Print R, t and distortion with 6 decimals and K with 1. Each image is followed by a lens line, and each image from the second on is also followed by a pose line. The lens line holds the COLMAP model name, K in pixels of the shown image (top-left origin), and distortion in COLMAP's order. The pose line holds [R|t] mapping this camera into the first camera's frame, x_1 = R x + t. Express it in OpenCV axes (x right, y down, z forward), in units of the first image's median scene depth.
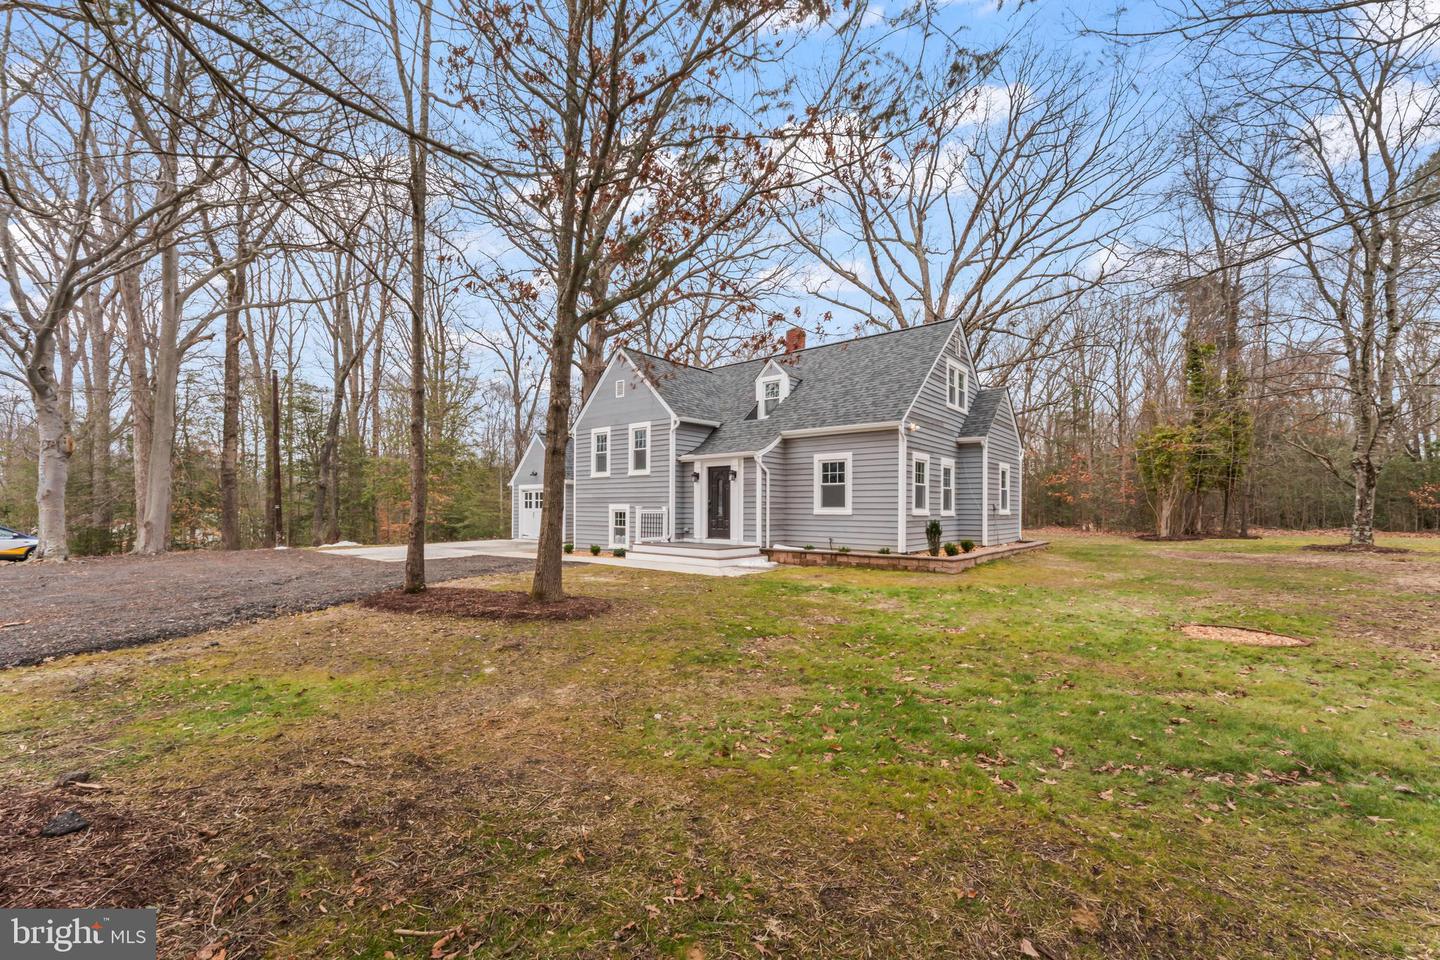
lens RADIAL K [[572.7, 0, 704.5], [0, 572.7, 513.0], [0, 0, 1]] dist [0.000154, 0.000205]
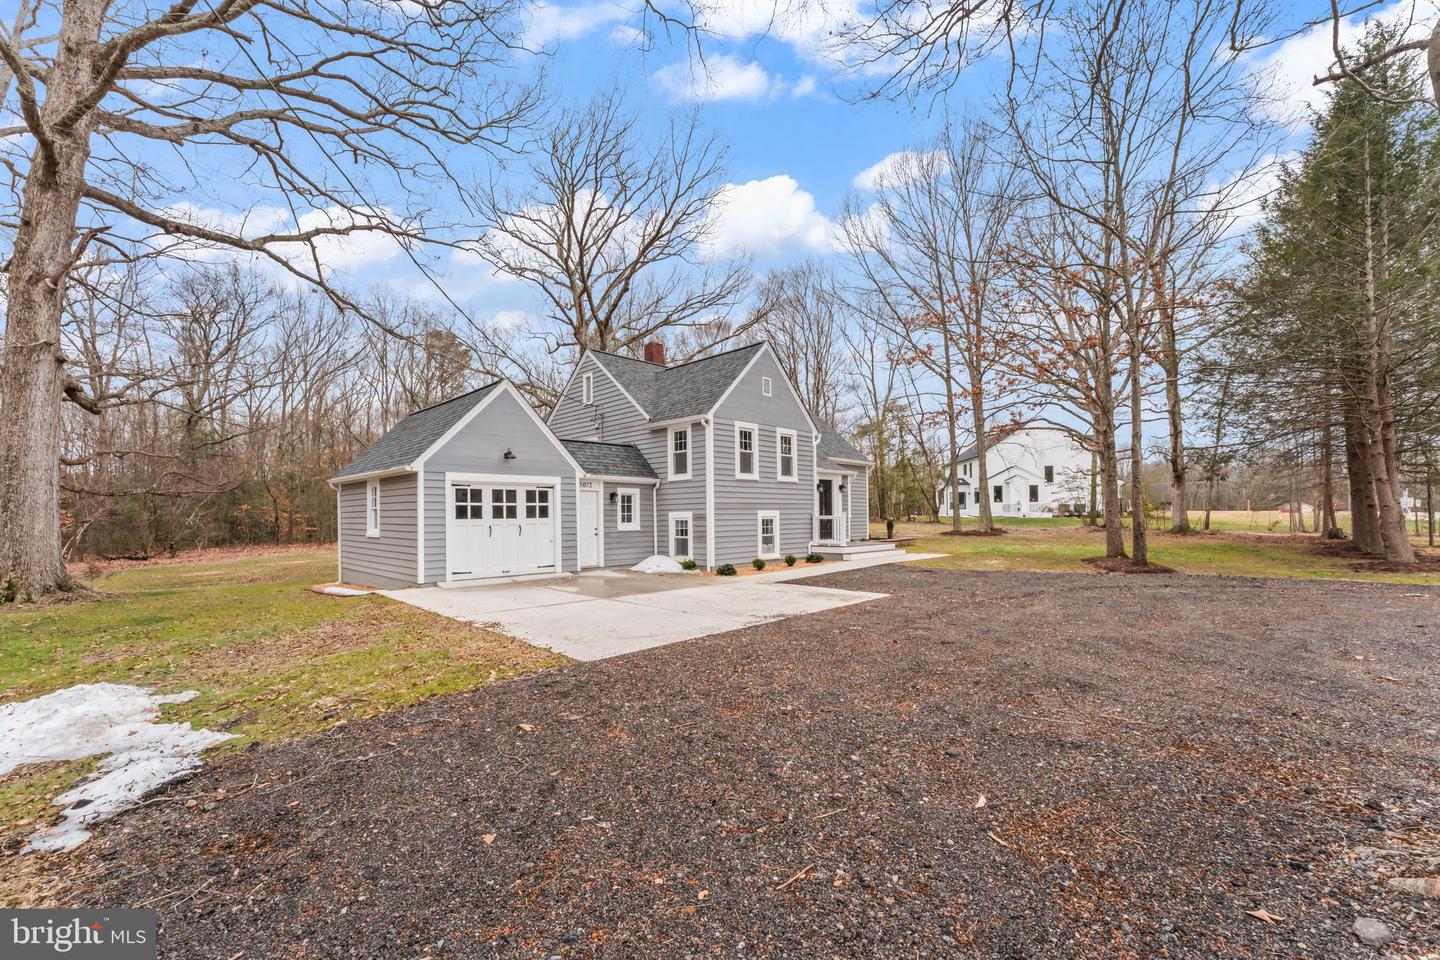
lens RADIAL K [[572.7, 0, 705.3], [0, 572.7, 514.8], [0, 0, 1]] dist [0.000154, 0.000205]
pose [[0.092628, -0.003829, 0.995693, -1.192083], [0.019288, 0.999812, 0.002050, -0.013698], [-0.995514, 0.019015, 0.092685, 1.119966]]
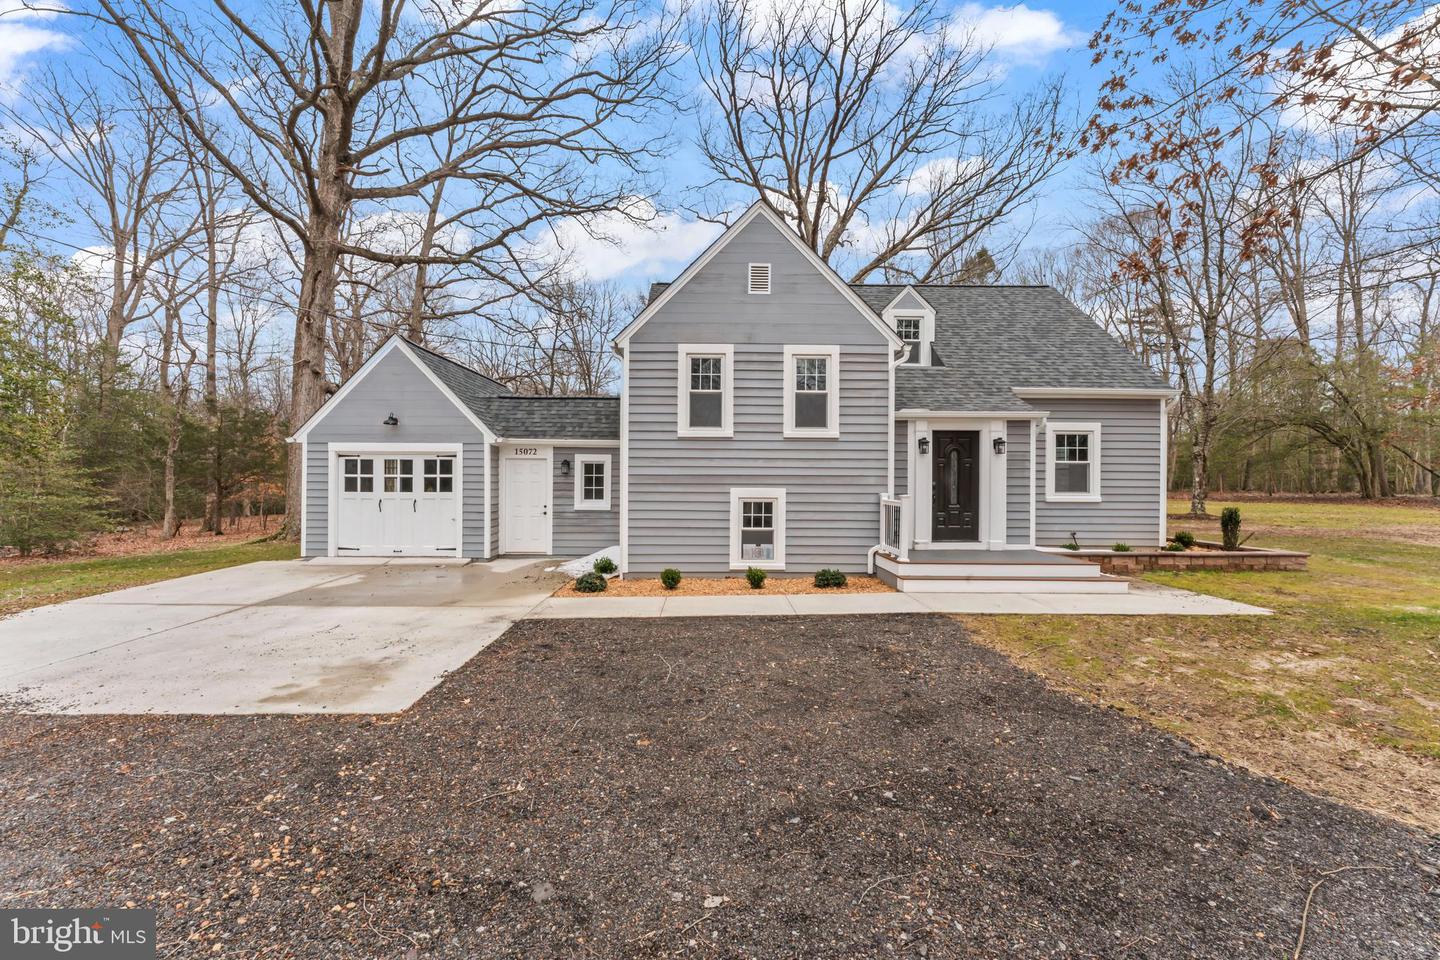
lens RADIAL K [[572.7, 0, 717.0], [0, 572.7, 478.1], [0, 0, 1]] dist [0.000154, 0.000205]
pose [[0.752000, 0.003481, 0.659154, -0.596444], [0.003068, 0.999957, -0.008781, -0.022001], [-0.659156, 0.008626, 0.751957, 0.675286]]
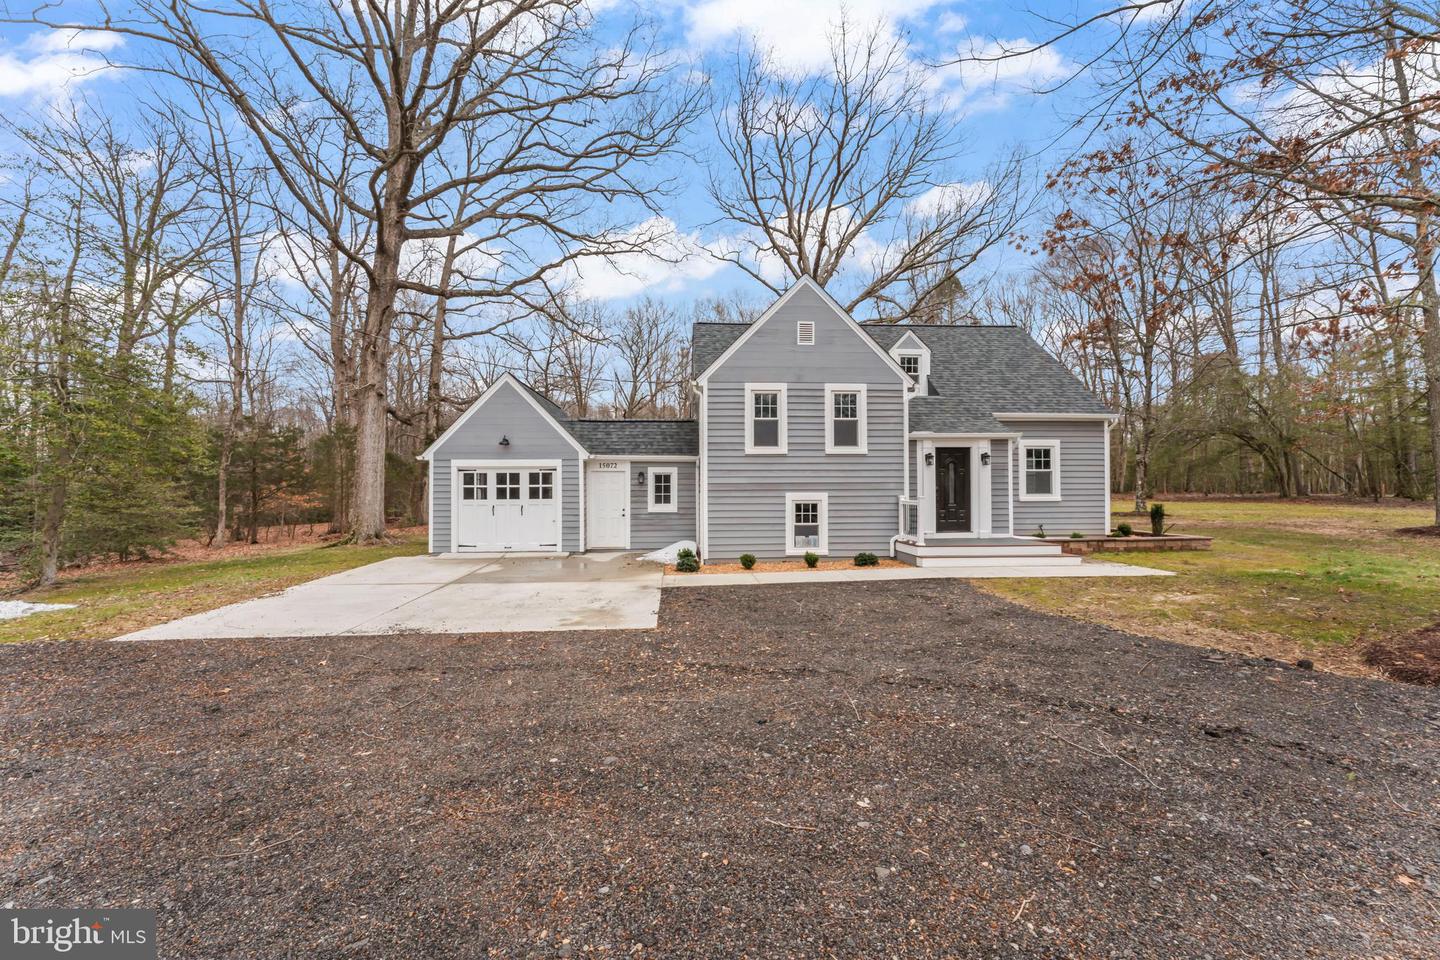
lens RADIAL K [[572.7, 0, 715.9], [0, 572.7, 478.2], [0, 0, 1]] dist [0.000154, 0.000205]
pose [[0.719192, 0.005038, 0.694793, -0.805509], [0.013438, 0.999686, -0.021159, -0.021711], [-0.694681, 0.024554, 0.718898, 0.619254]]
